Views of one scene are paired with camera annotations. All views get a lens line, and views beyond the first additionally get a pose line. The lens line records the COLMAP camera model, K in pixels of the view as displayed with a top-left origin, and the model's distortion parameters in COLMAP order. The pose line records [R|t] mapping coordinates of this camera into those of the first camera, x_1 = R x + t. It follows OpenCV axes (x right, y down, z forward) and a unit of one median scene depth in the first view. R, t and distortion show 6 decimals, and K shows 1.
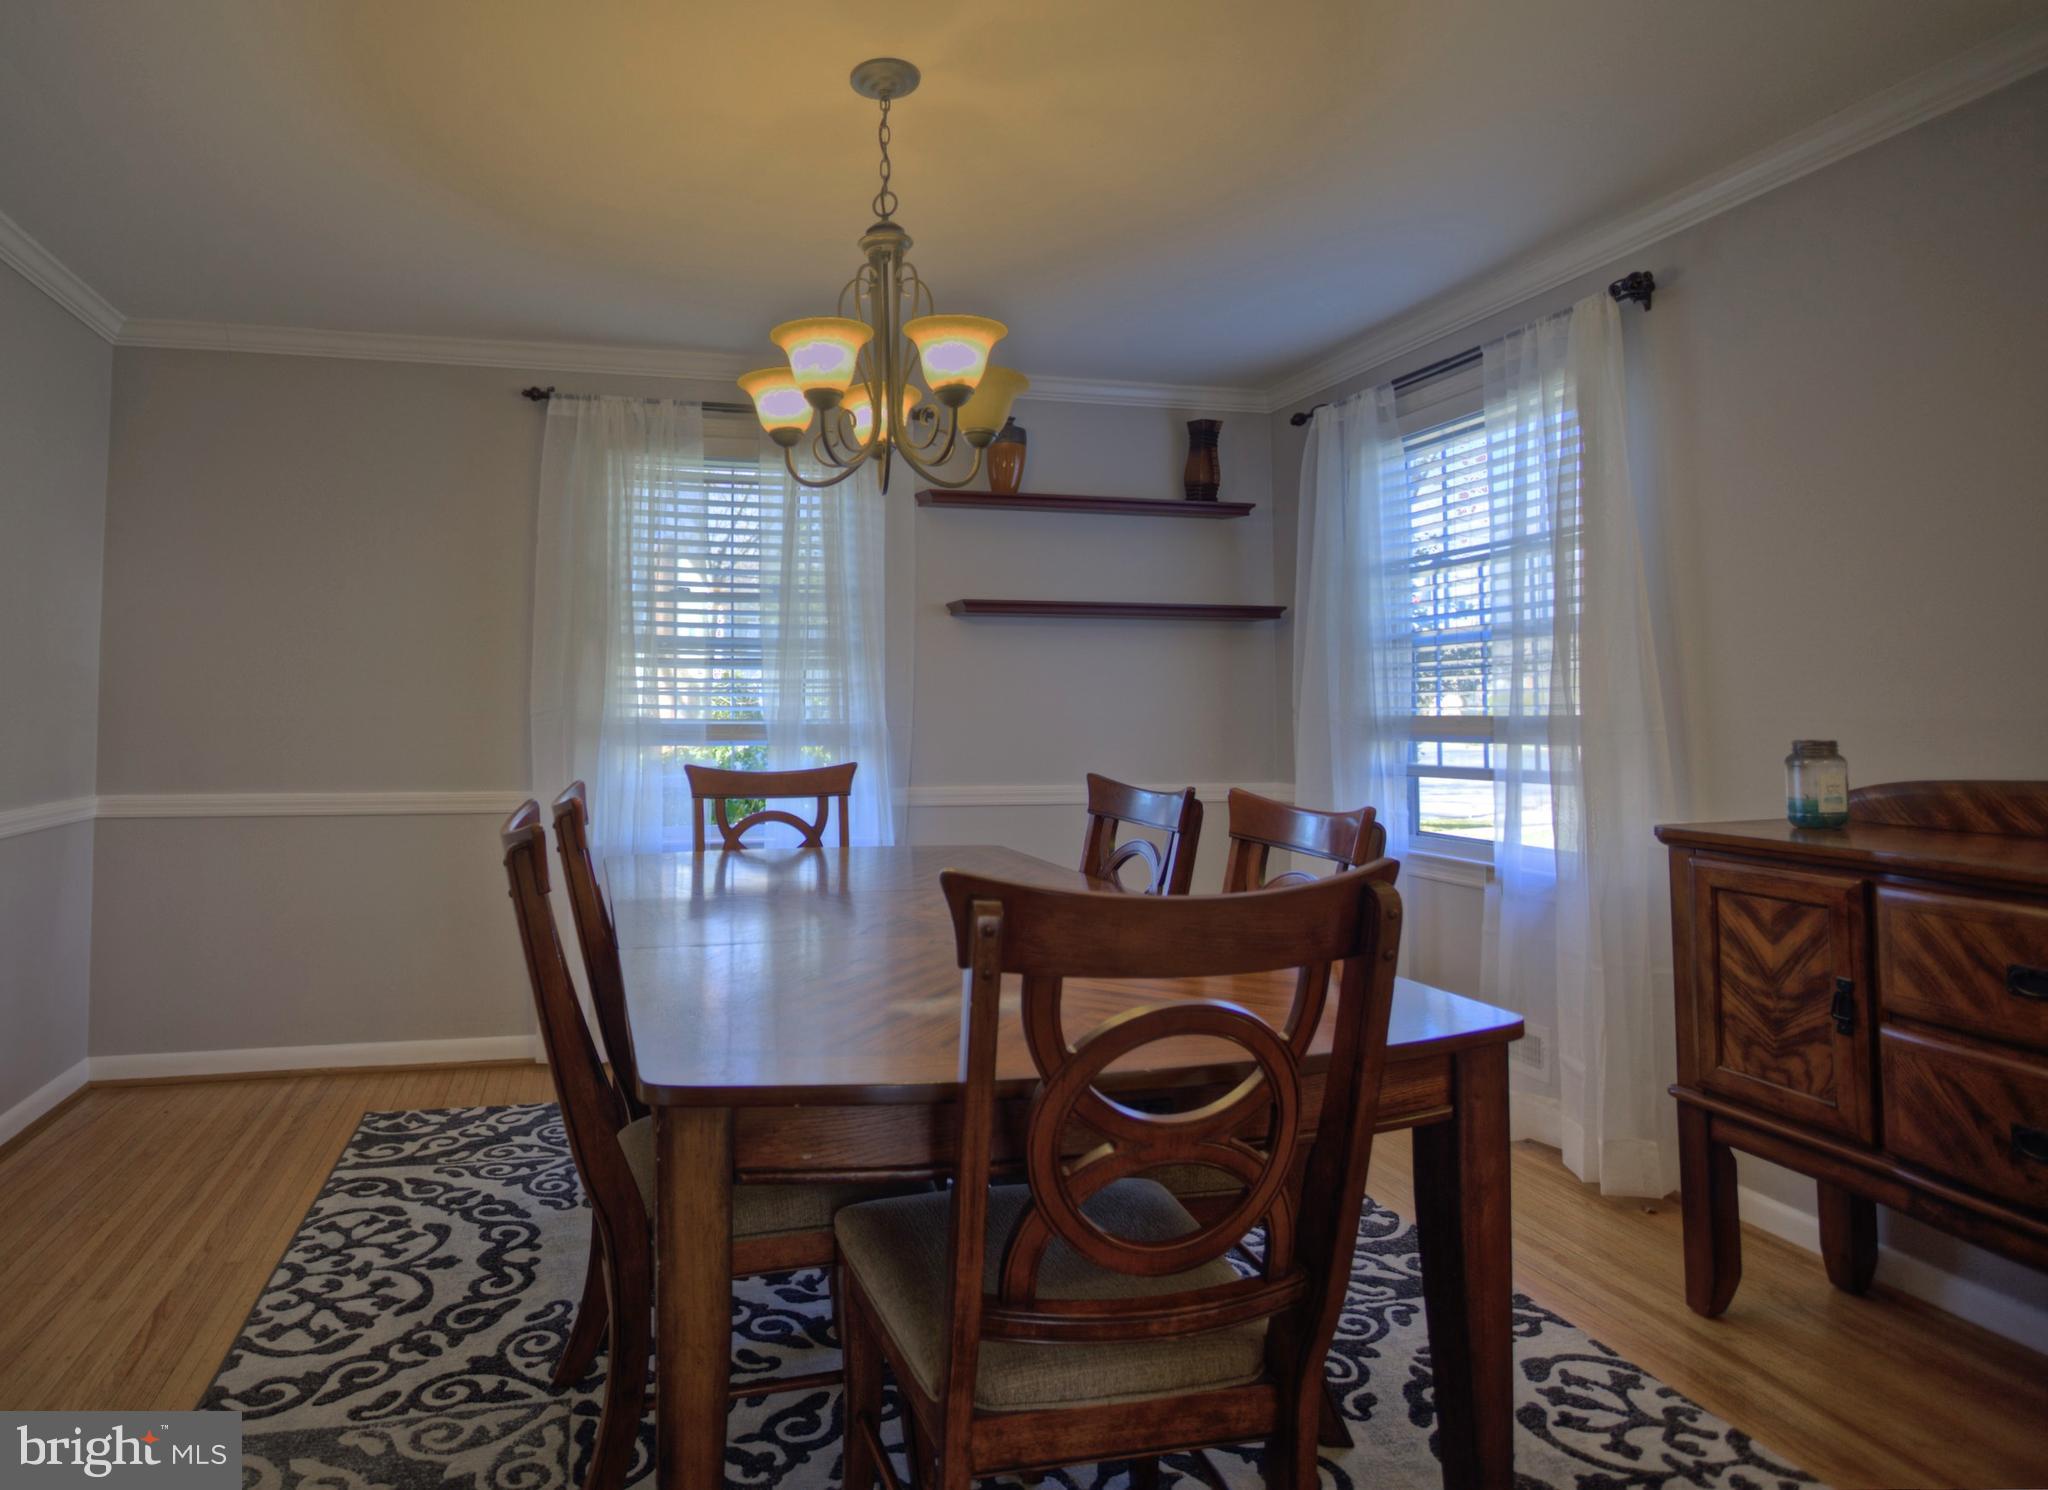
lens RADIAL K [[1157.0, 0, 888.1], [0, 1157.0, 668.3], [0, 0, 1]] dist [-0.018302, 0.001695]
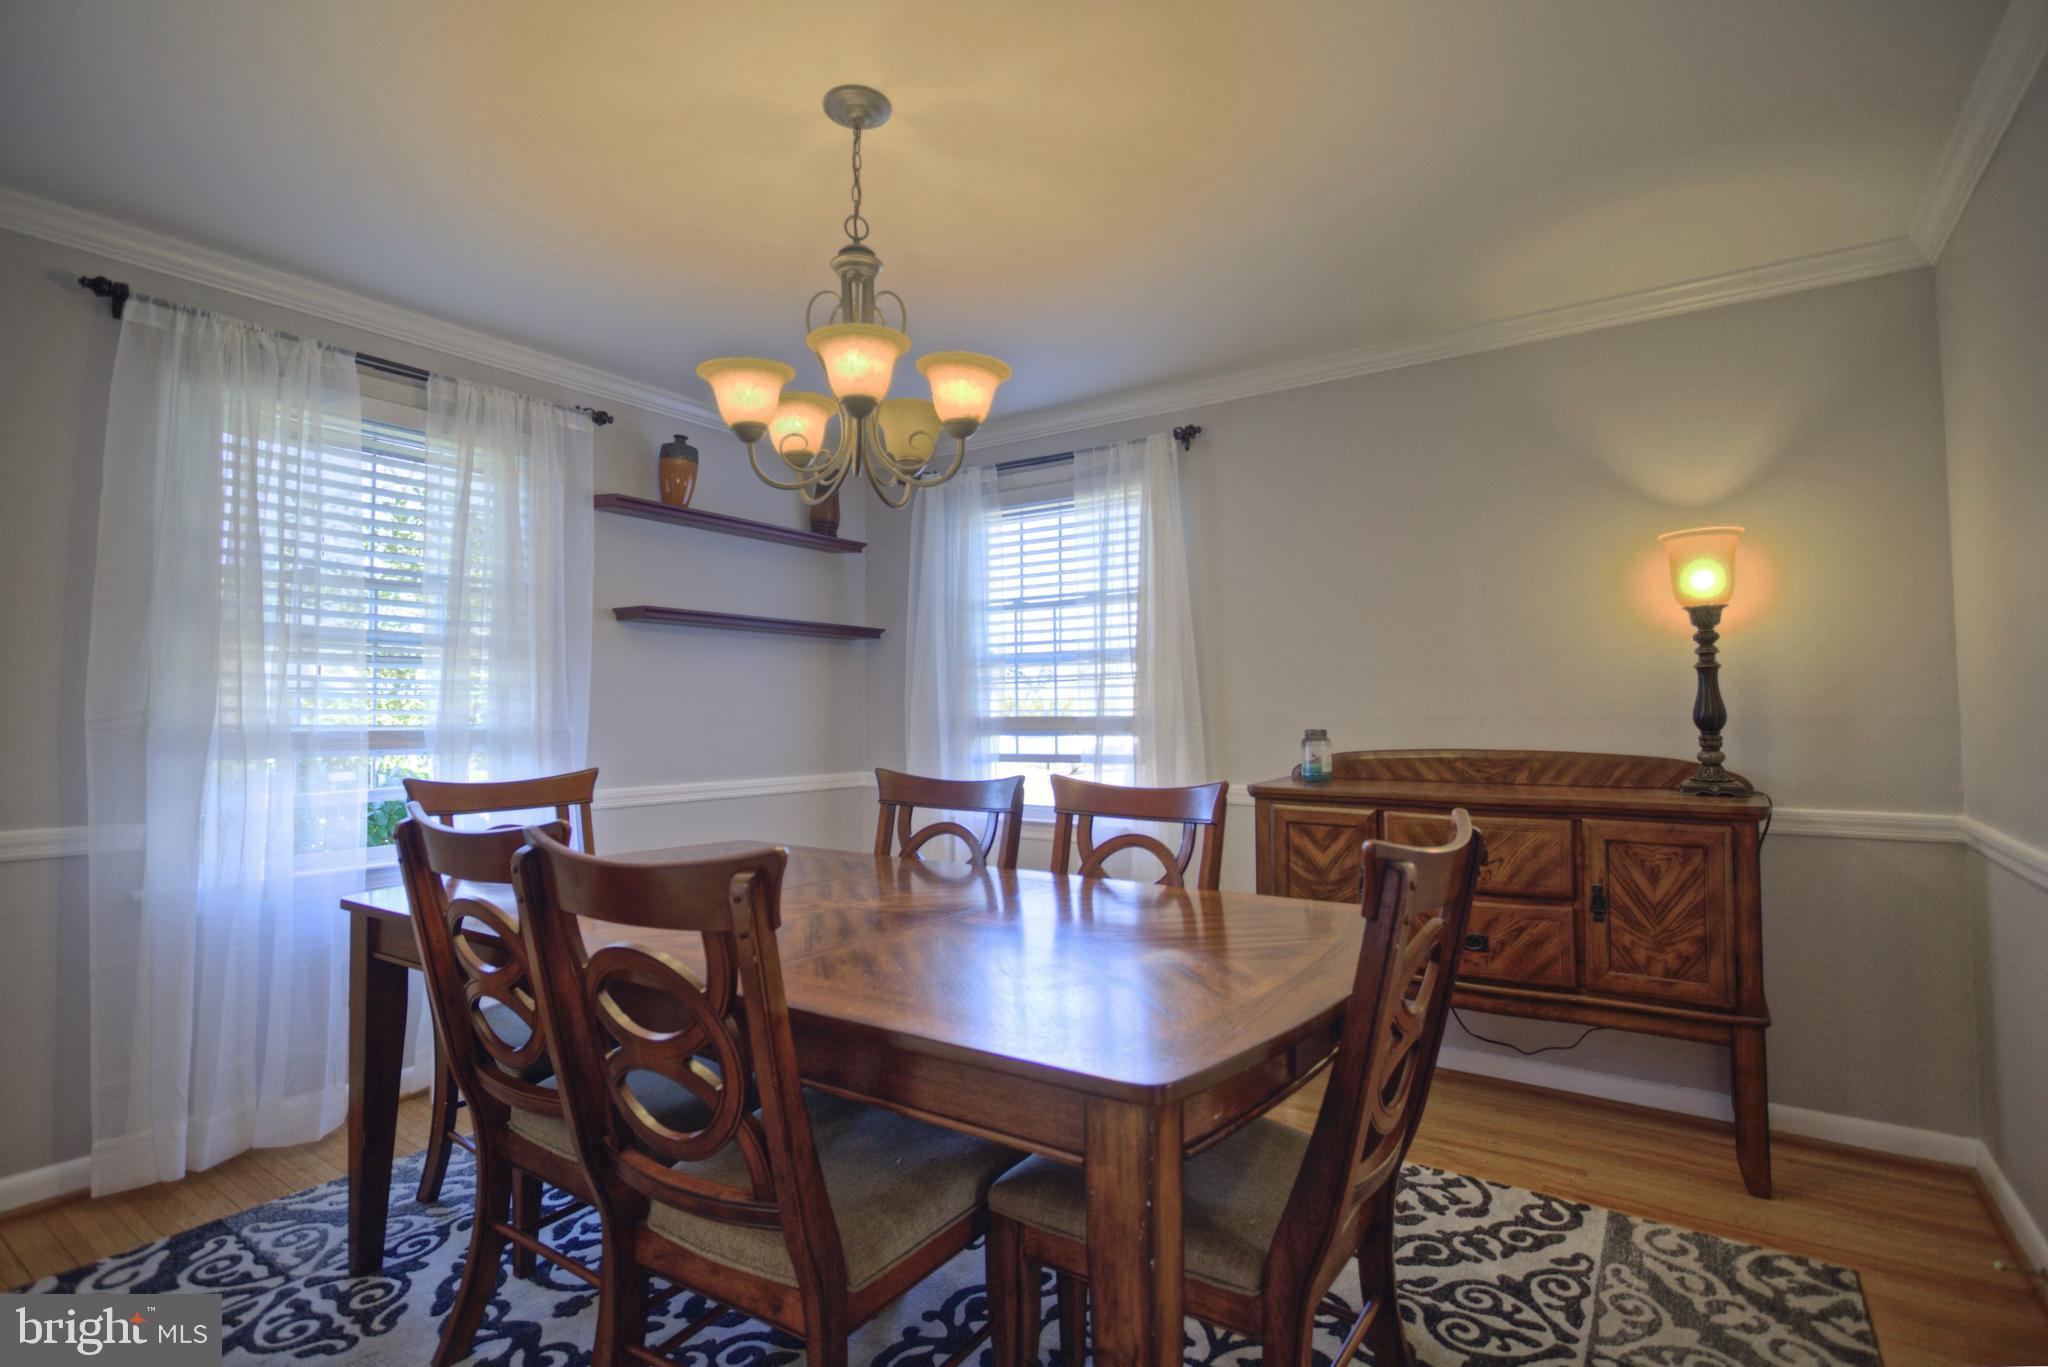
lens RADIAL K [[964.7, 0, 1024.0], [0, 964.7, 683.5], [0, 0, 1]] dist [-0.008276, 0.001232]
pose [[0.738930, 0.015401, 0.673606, -0.291434], [-0.020149, 0.999797, -0.000756, 0.003656], [-0.673481, -0.013014, 0.739090, 0.156467]]
